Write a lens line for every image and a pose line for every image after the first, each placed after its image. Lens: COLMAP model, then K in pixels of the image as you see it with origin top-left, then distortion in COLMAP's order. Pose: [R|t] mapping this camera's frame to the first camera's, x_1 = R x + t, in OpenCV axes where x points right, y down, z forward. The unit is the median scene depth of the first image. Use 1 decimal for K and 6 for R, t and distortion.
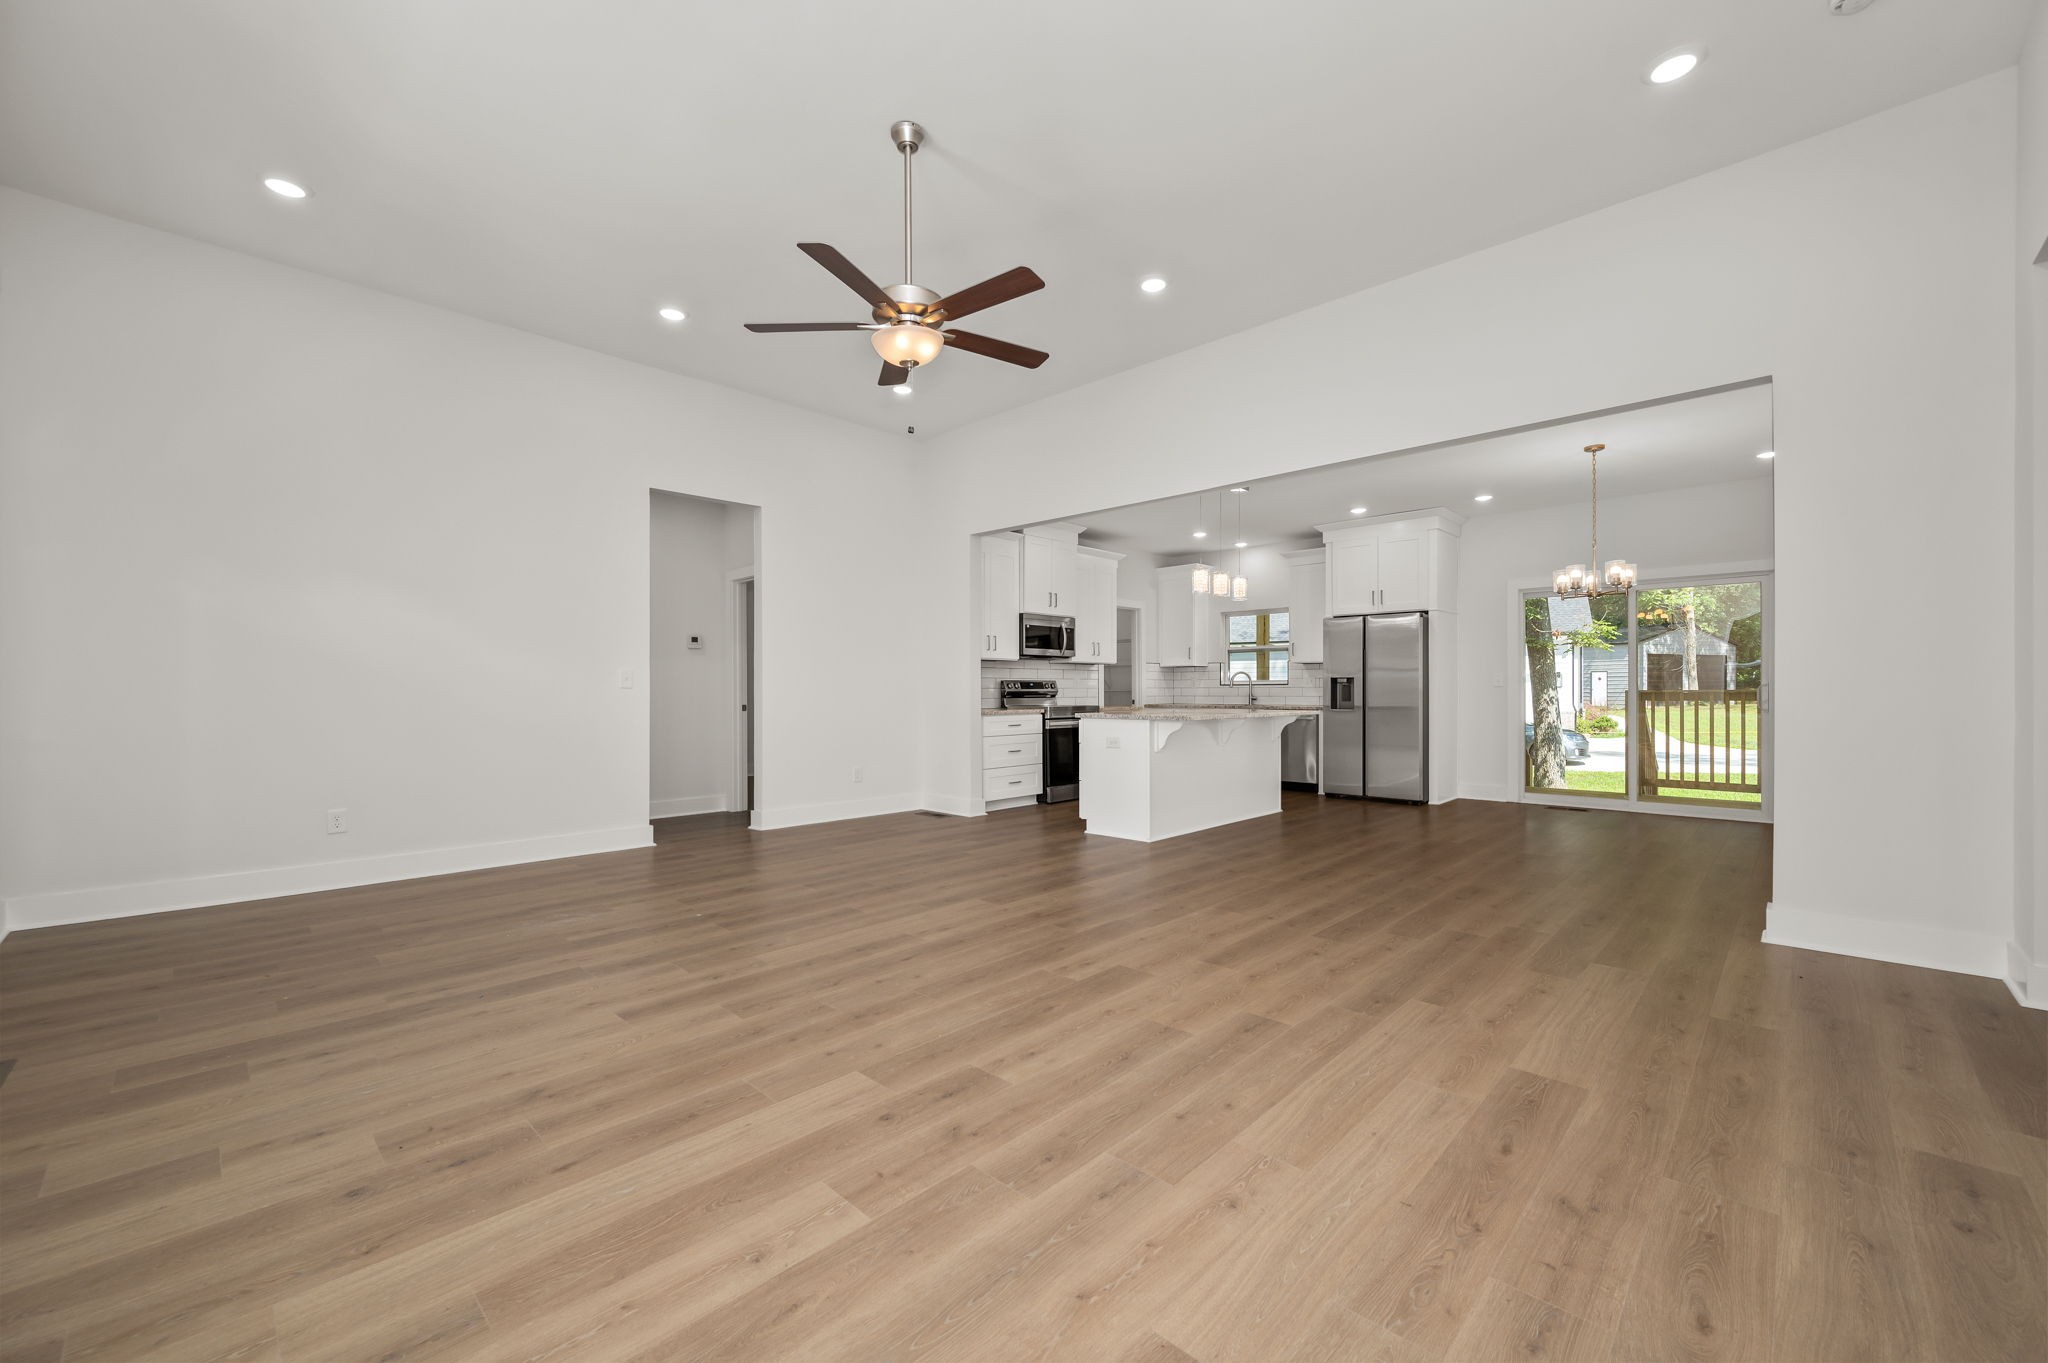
lens RADIAL K [[814.9, 0, 1033.0], [0, 814.9, 689.6], [0, 0, 1]] dist [-0.009385, -0.000401]
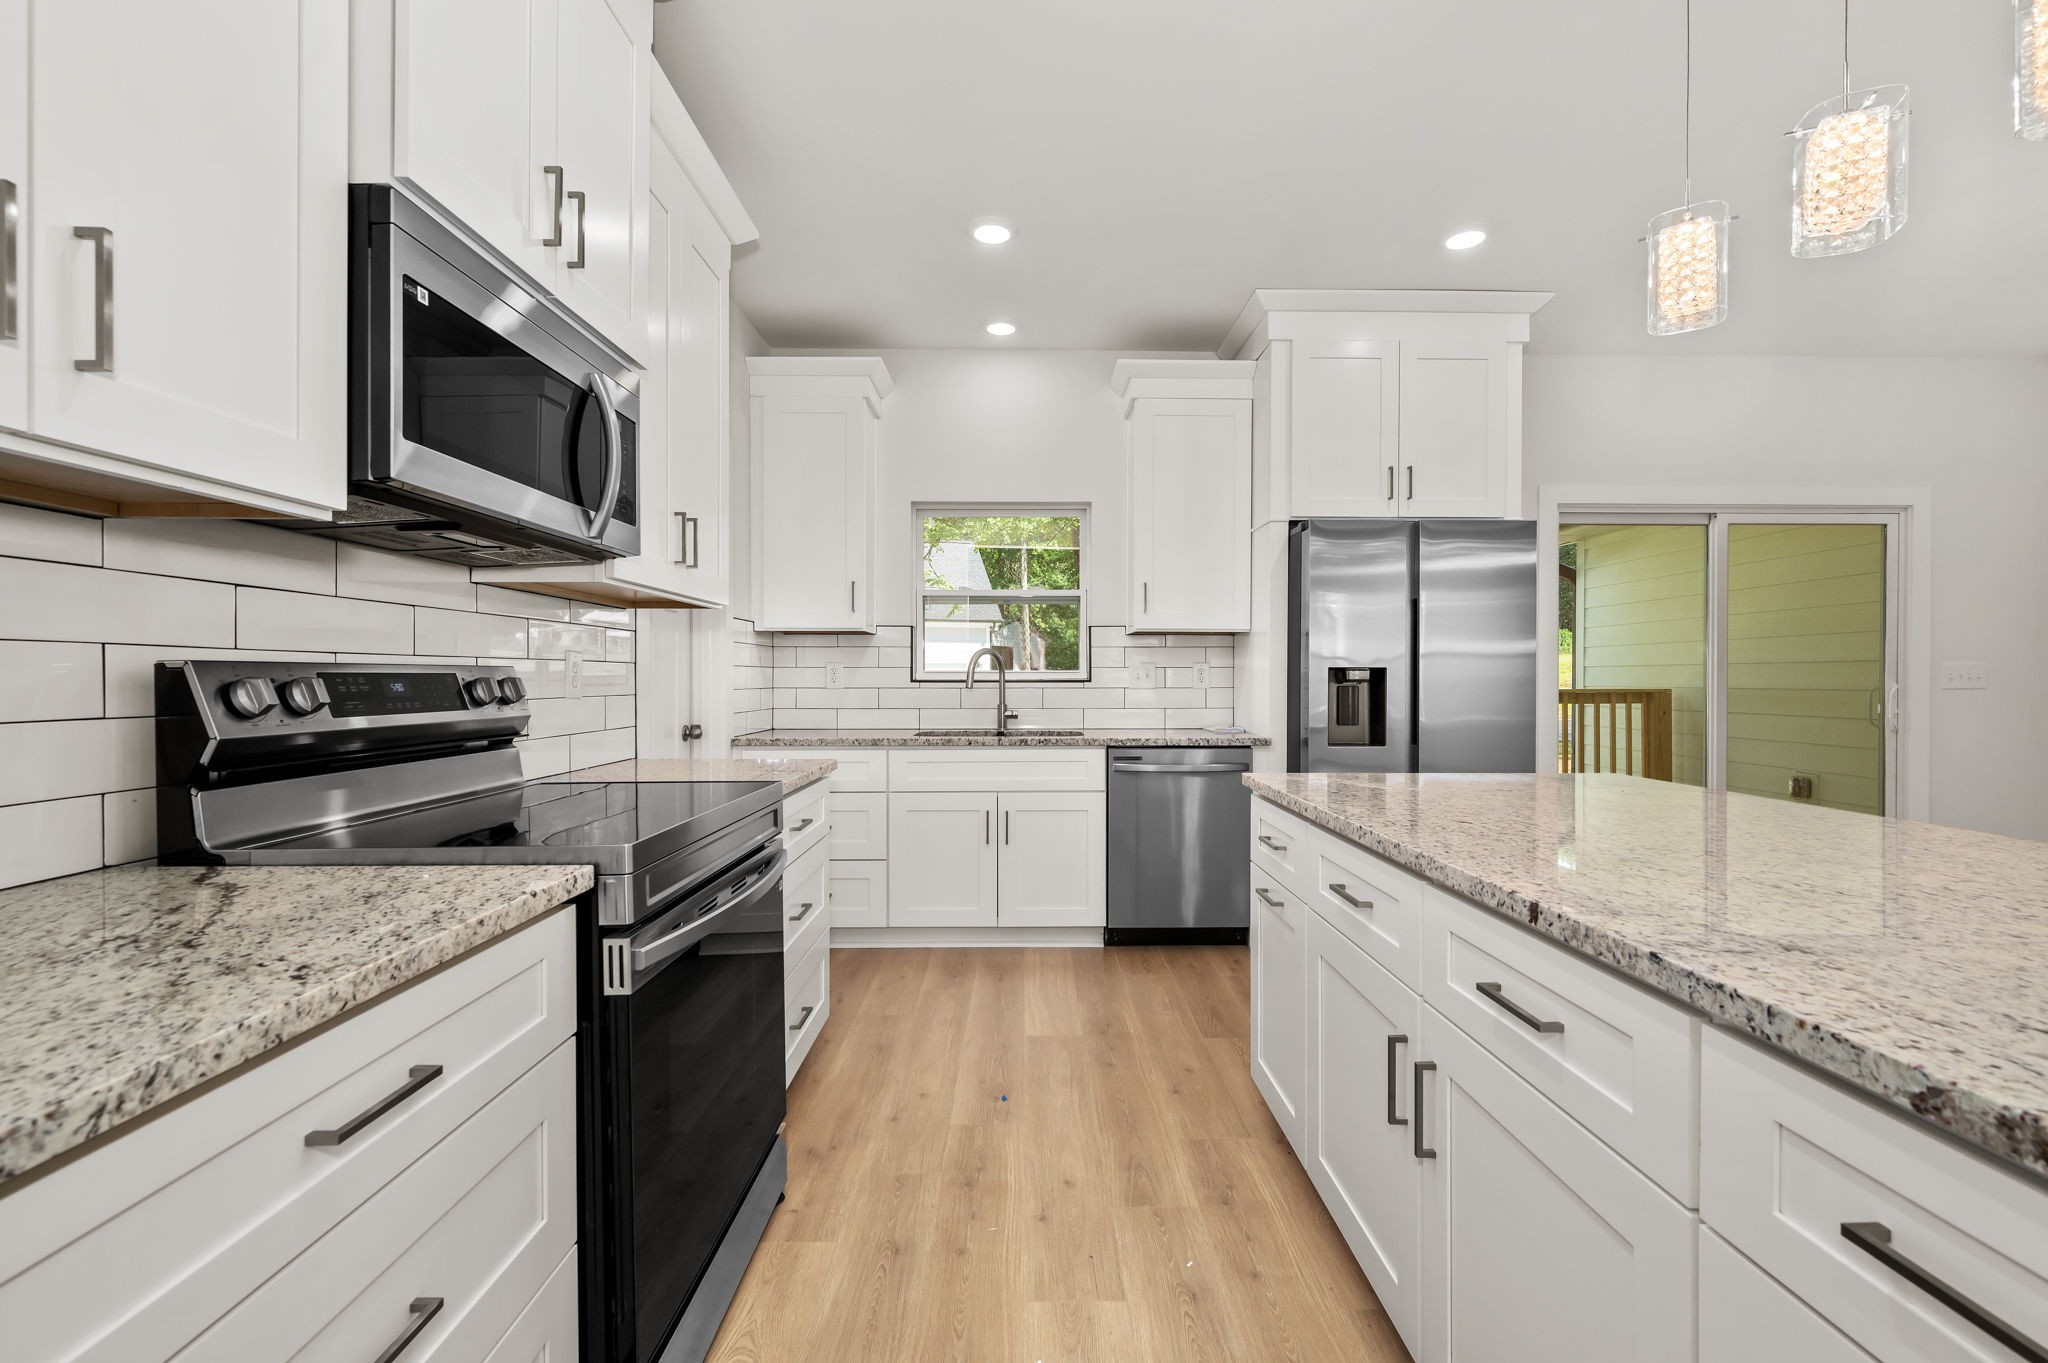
lens RADIAL K [[877.9, 0, 1033.6], [0, 877.9, 679.6], [0, 0, 1]] dist [-0.001495, 0.000391]
pose [[0.716753, 0.001776, 0.697325, -0.035701], [-0.004046, 0.999991, 0.001612, -0.008763], [-0.697315, -0.003977, 0.716754, 0.768320]]
